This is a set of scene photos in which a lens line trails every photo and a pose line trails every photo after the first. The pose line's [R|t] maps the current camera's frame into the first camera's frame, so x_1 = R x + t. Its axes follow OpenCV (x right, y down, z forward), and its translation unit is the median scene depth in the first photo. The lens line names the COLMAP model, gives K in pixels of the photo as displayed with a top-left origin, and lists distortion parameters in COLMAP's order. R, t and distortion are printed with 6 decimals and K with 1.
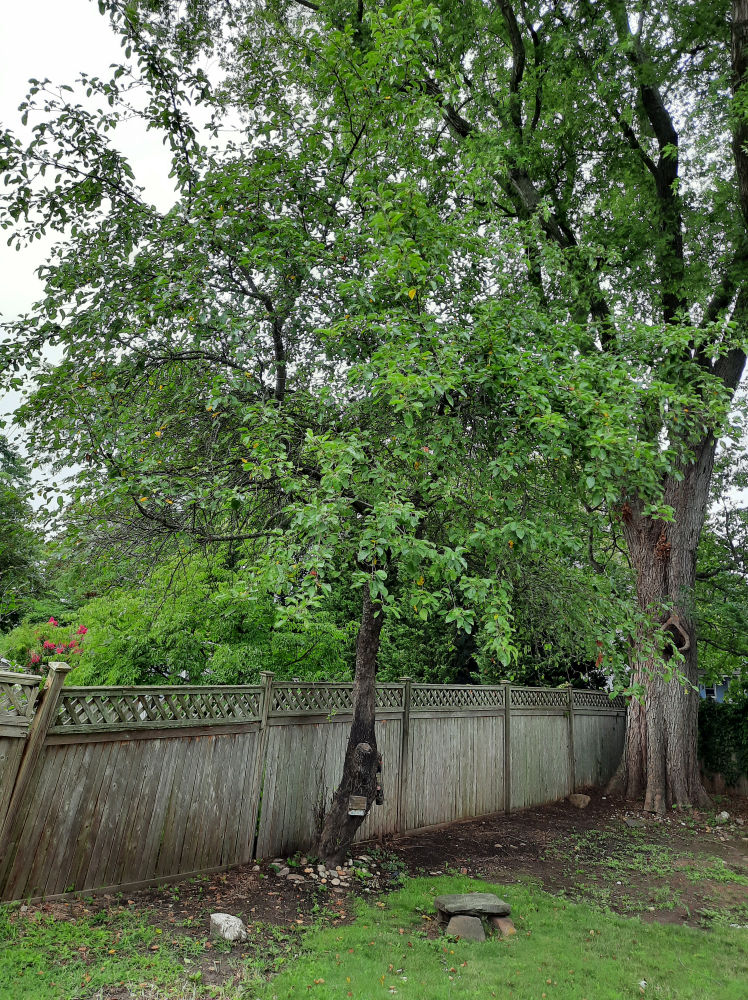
lens RADIAL K [[716.5, 0, 372.3], [0, 716.5, 492.3], [0, 0, 1]] dist [0.035656, -0.036531]
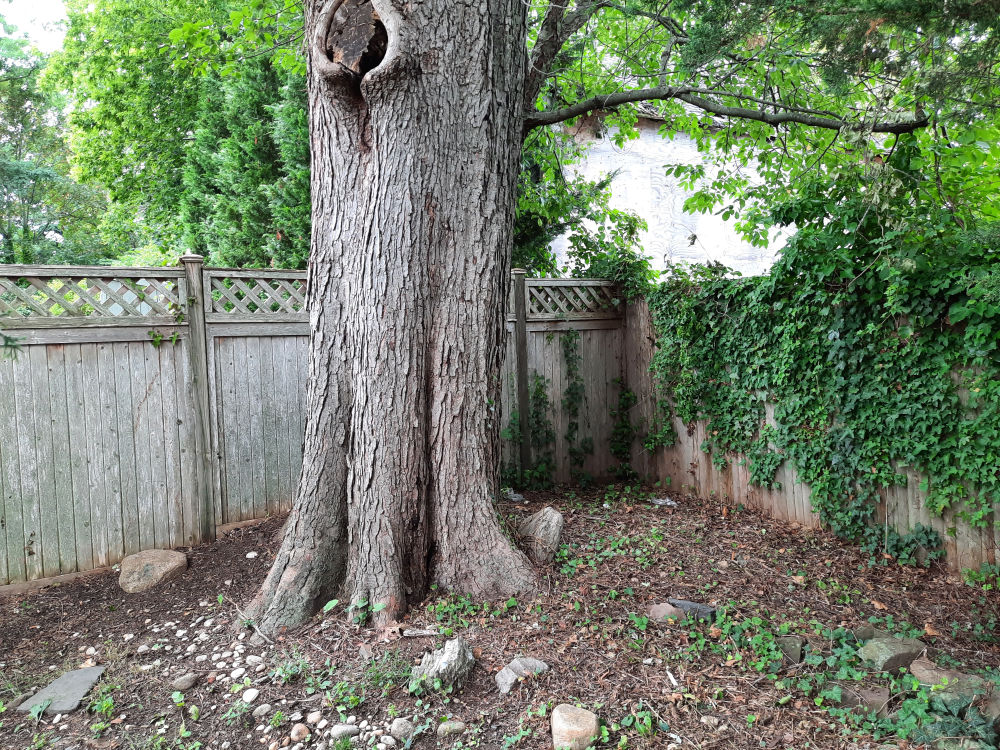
lens RADIAL K [[716.5, 0, 494.9], [0, 716.5, 379.0], [0, 0, 1]] dist [0.035656, -0.036531]
pose [[0.955801, -0.049565, -0.289807, 0.805597], [0.141576, 0.941476, 0.305907, 0.368515], [0.257683, -0.333416, 0.906881, 1.086770]]
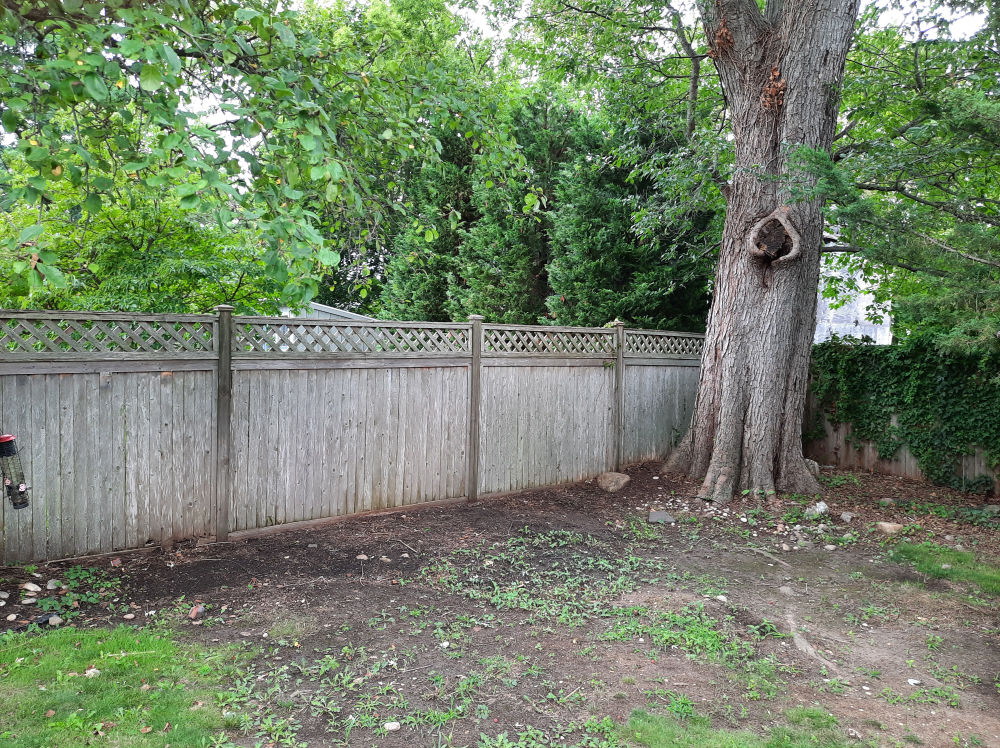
lens RADIAL K [[716.5, 0, 494.9], [0, 716.5, 378.0], [0, 0, 1]] dist [0.035656, -0.036531]
pose [[0.979181, -0.014827, -0.202449, 0.459673], [0.073212, 0.956000, 0.284085, 0.182126], [0.189329, -0.292992, 0.937182, 0.515367]]
